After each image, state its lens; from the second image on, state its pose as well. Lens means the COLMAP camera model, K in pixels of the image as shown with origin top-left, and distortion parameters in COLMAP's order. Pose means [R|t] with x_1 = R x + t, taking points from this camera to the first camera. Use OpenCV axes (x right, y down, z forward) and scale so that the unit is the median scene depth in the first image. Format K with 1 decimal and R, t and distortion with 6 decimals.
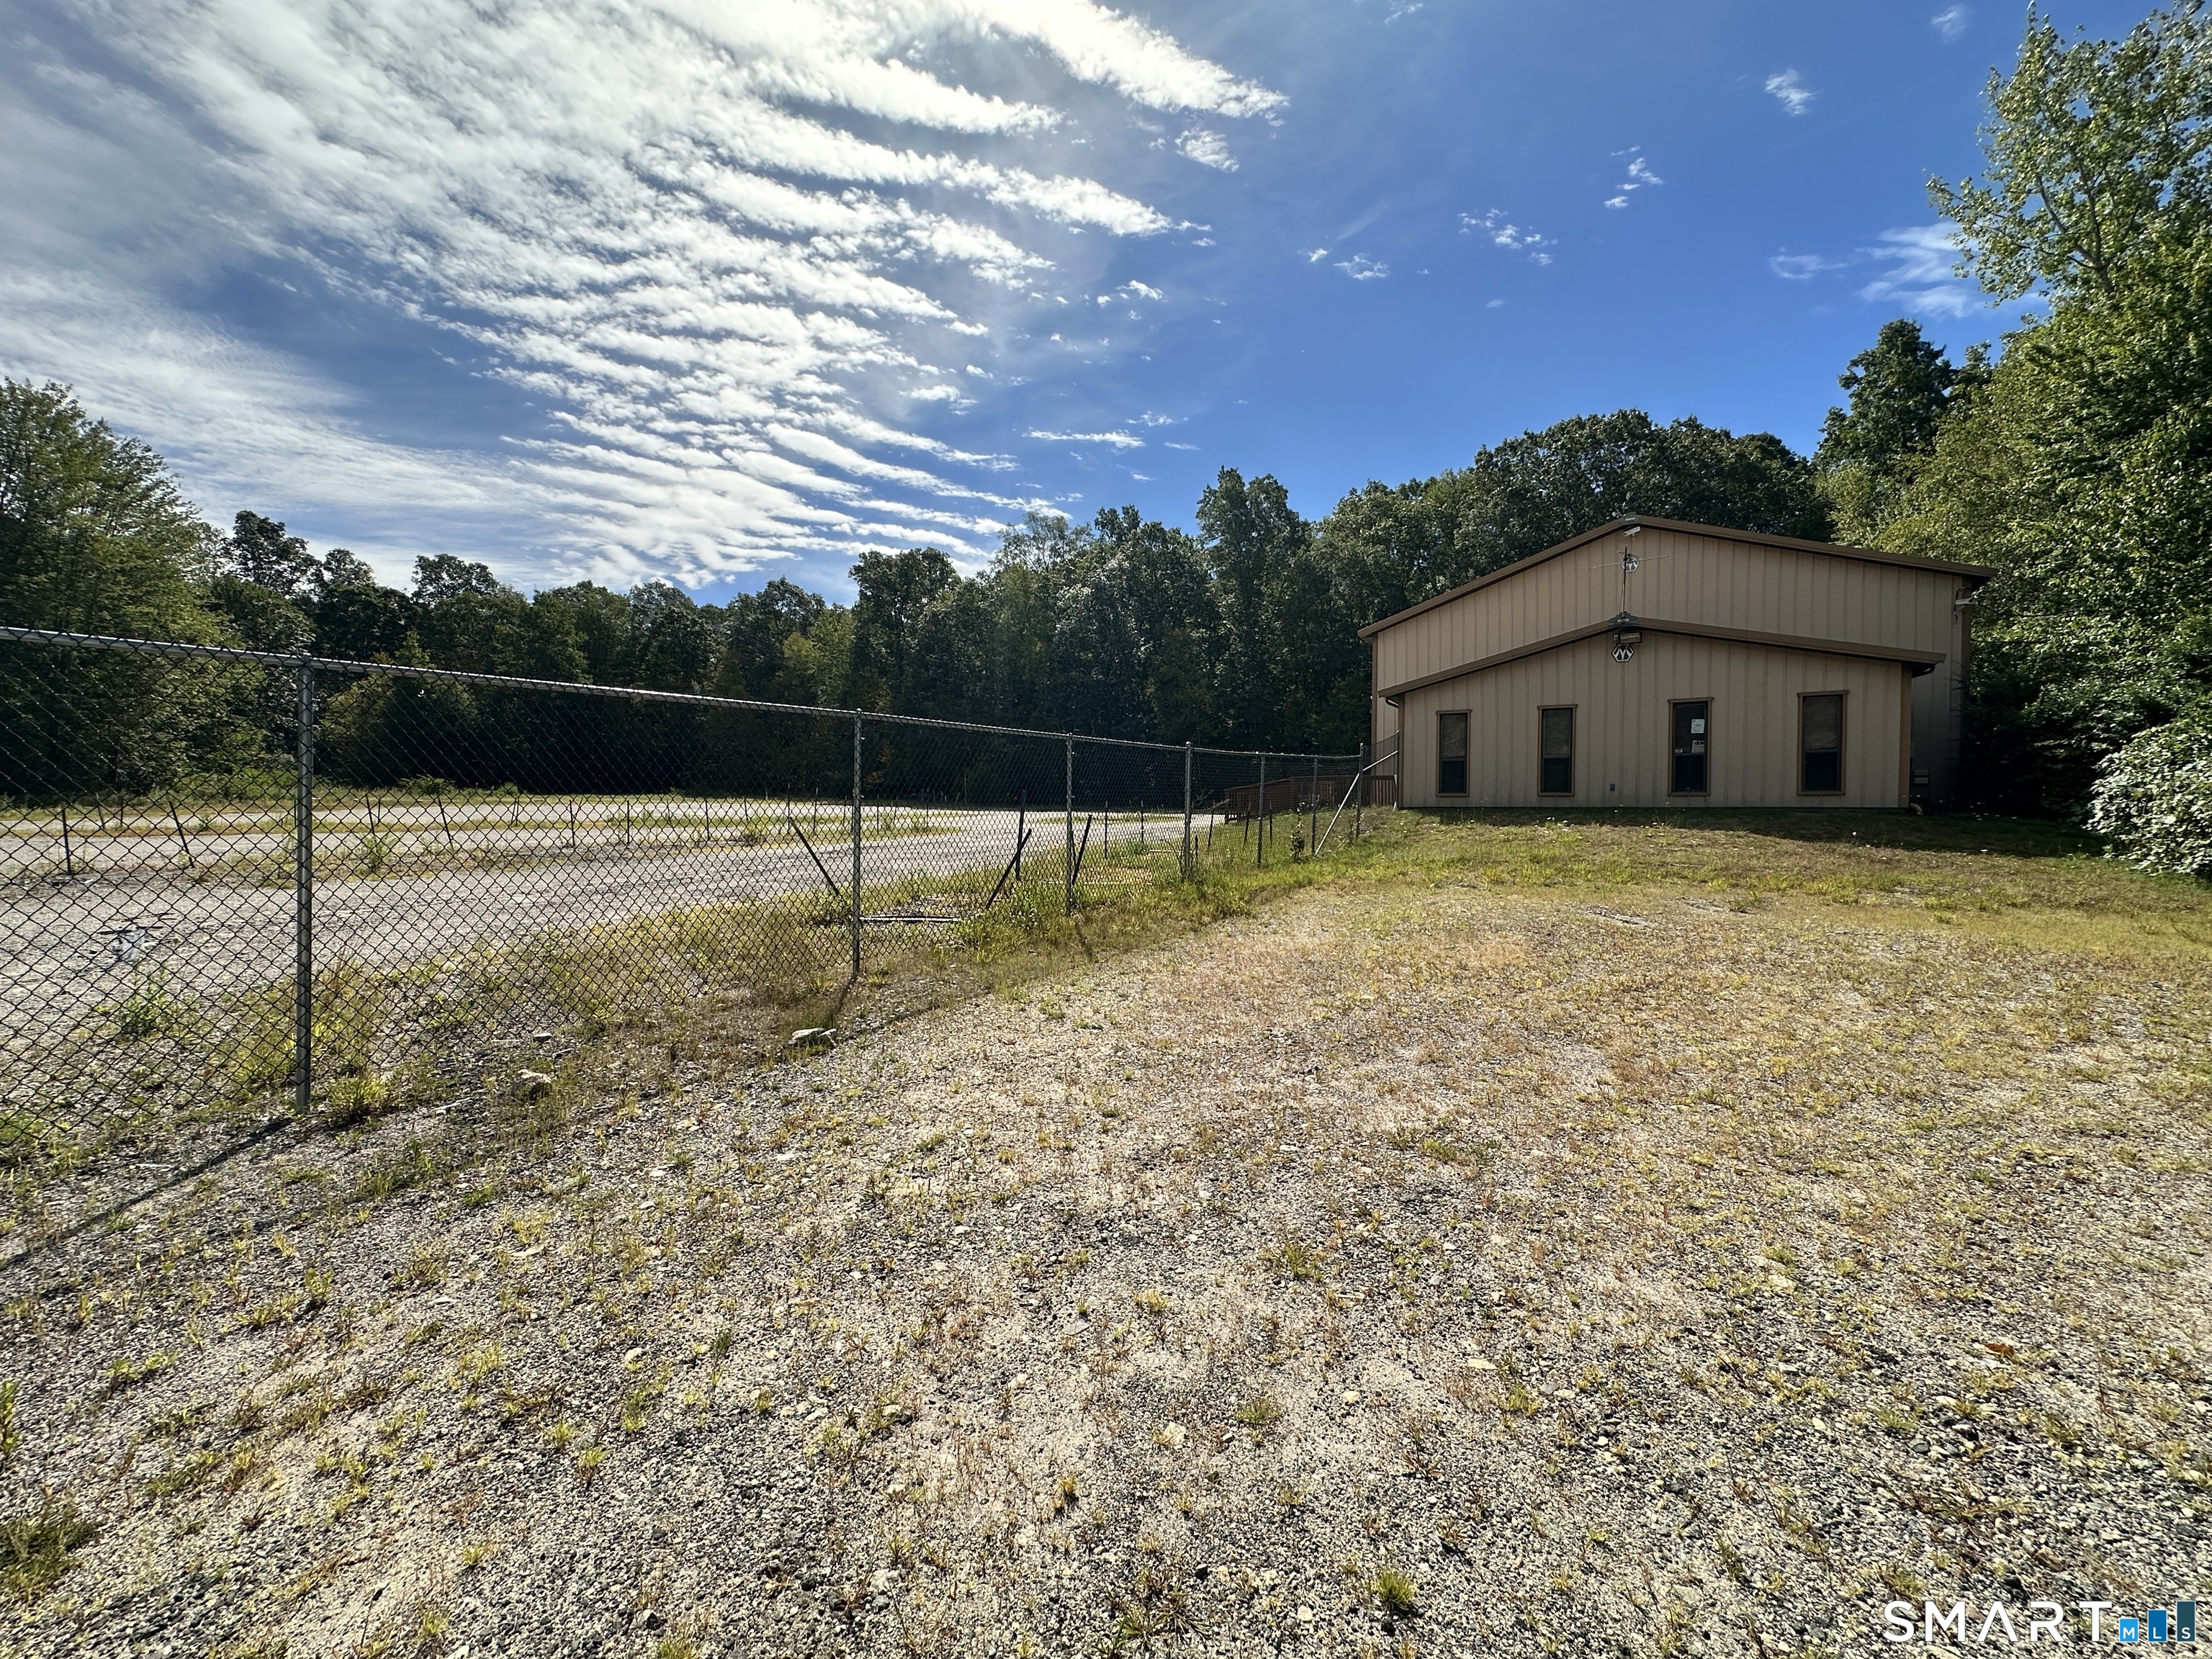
lens RADIAL K [[902.5, 0, 1105.2], [0, 902.5, 834.5], [0, 0, 1]] dist [-0.000341, -0.000203]
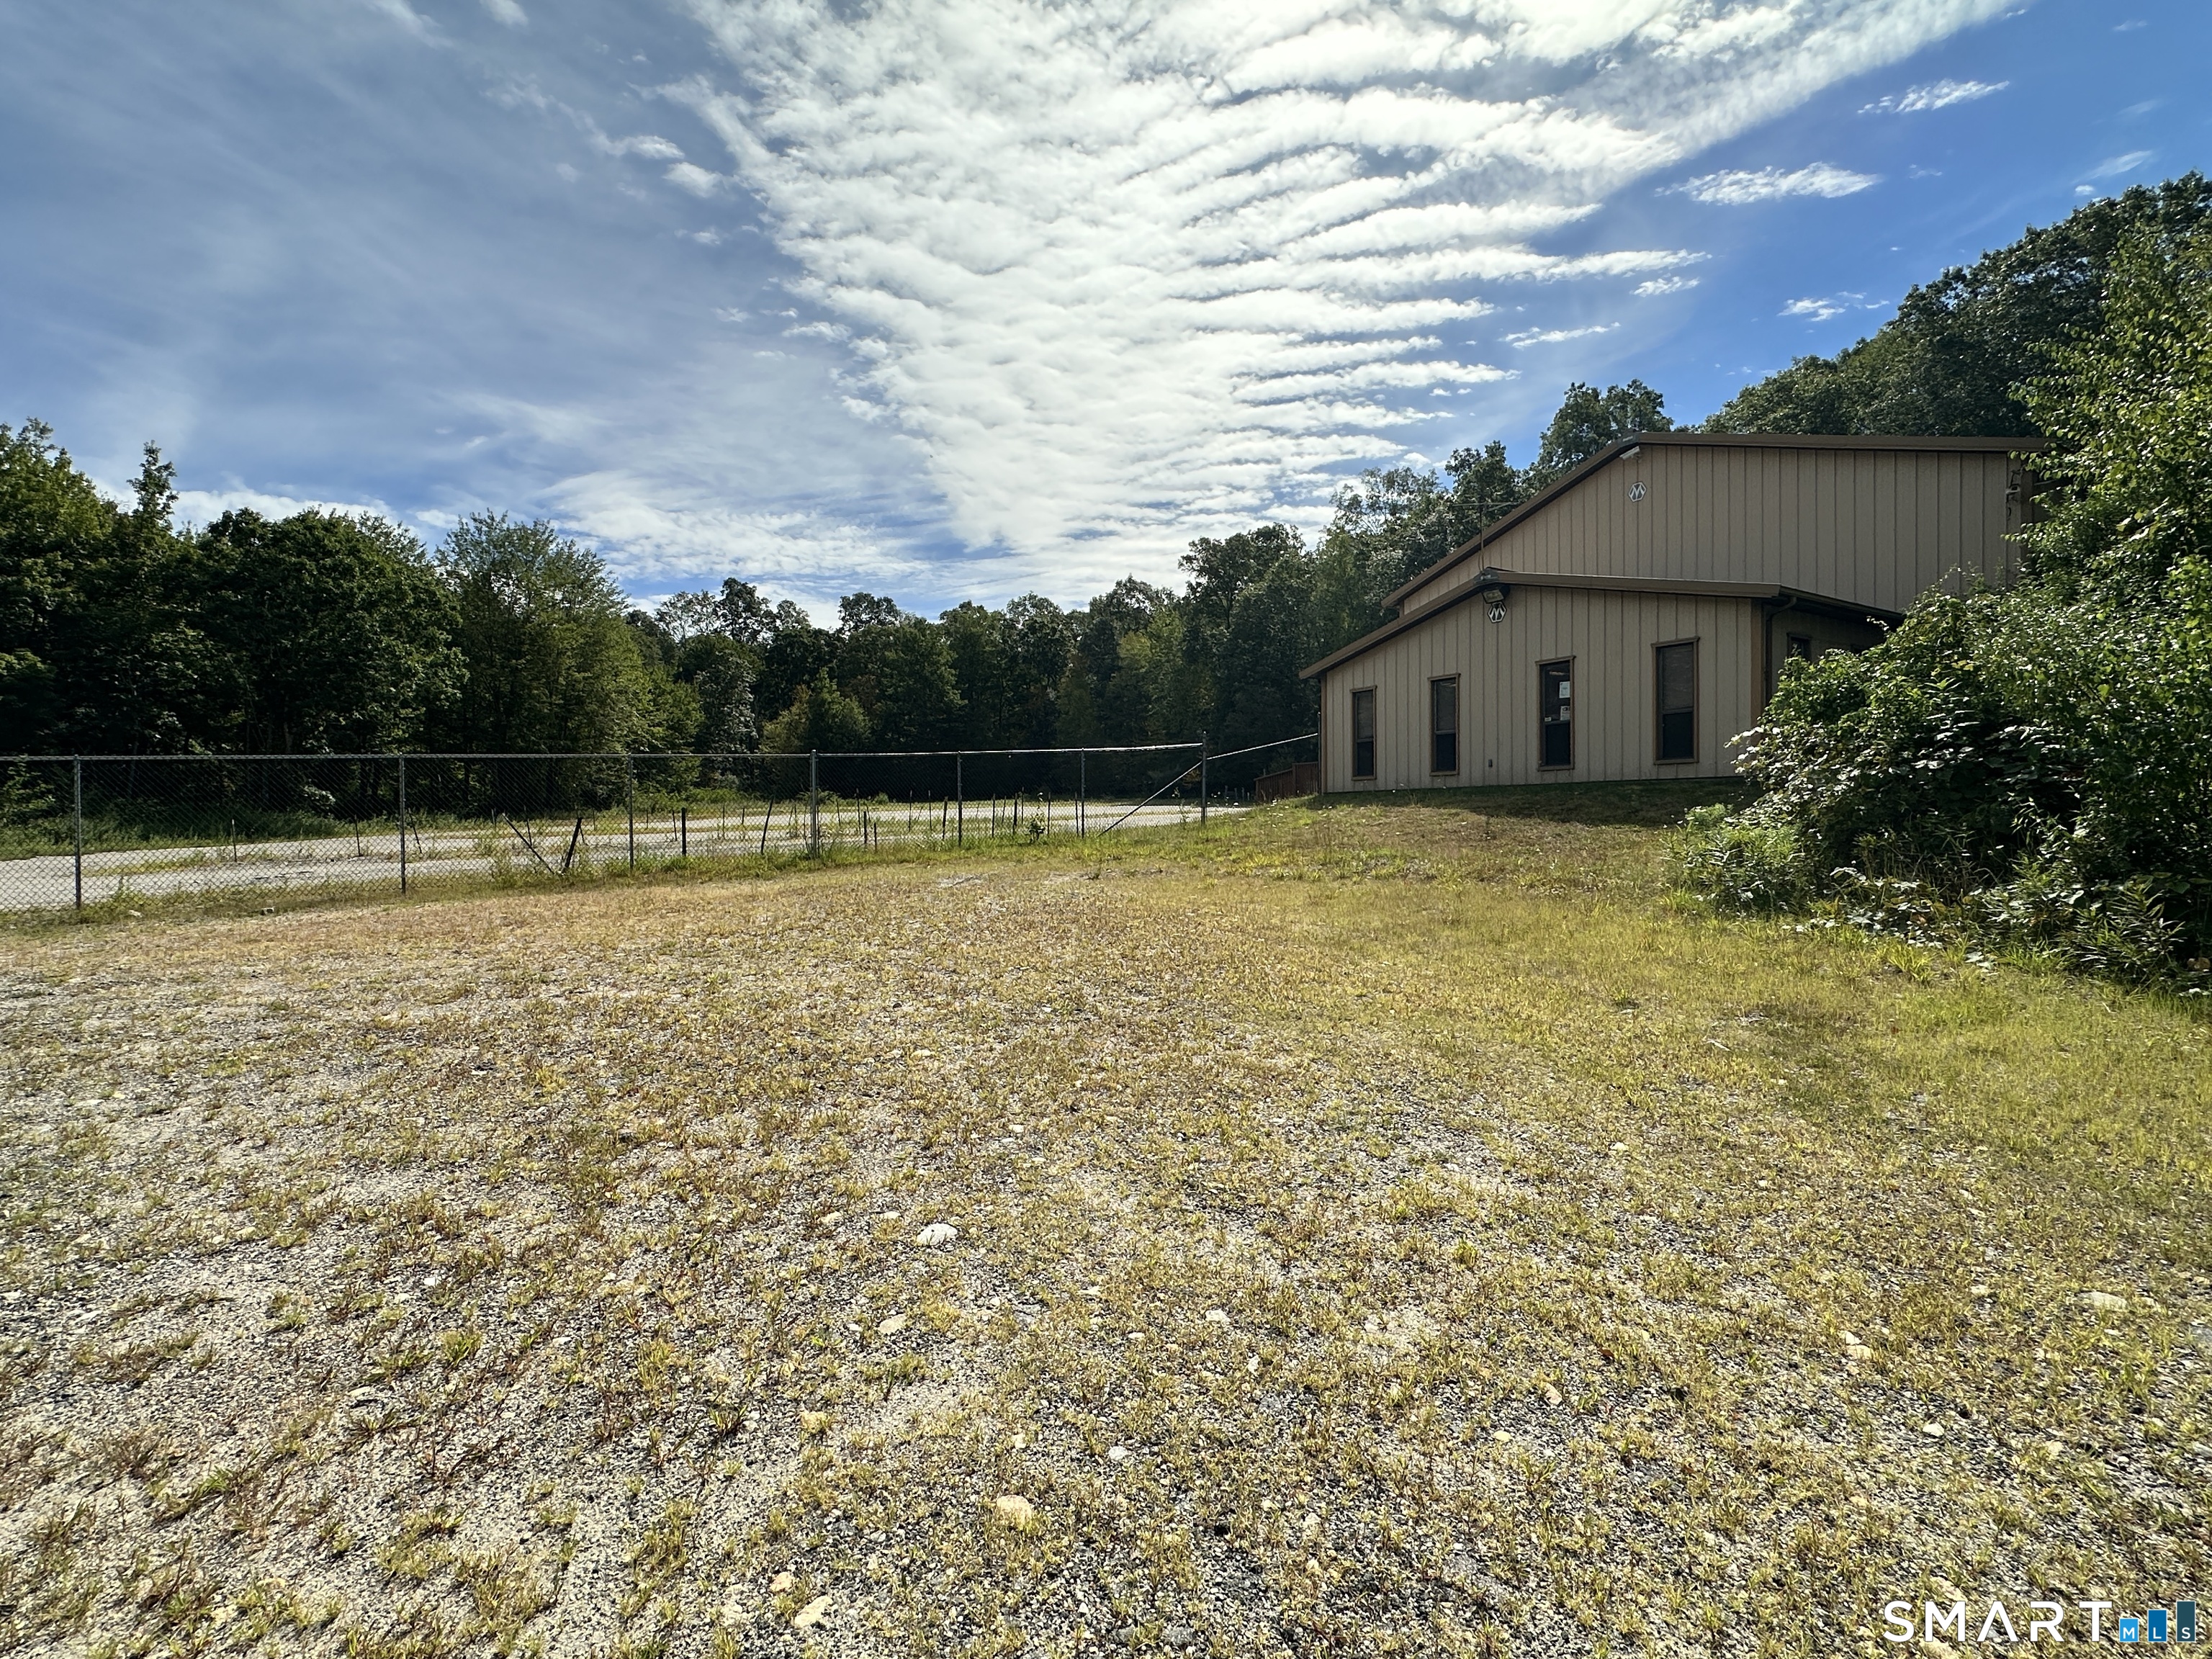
lens RADIAL K [[1009.4, 0, 1110.2], [0, 1009.4, 829.9], [0, 0, 1]] dist [0.001427, -0.000069]
pose [[0.896937, -0.016068, -0.441867, 0.200620], [0.014972, 0.999870, -0.005966, 0.003521], [0.441906, -0.001264, 0.897061, -0.013827]]
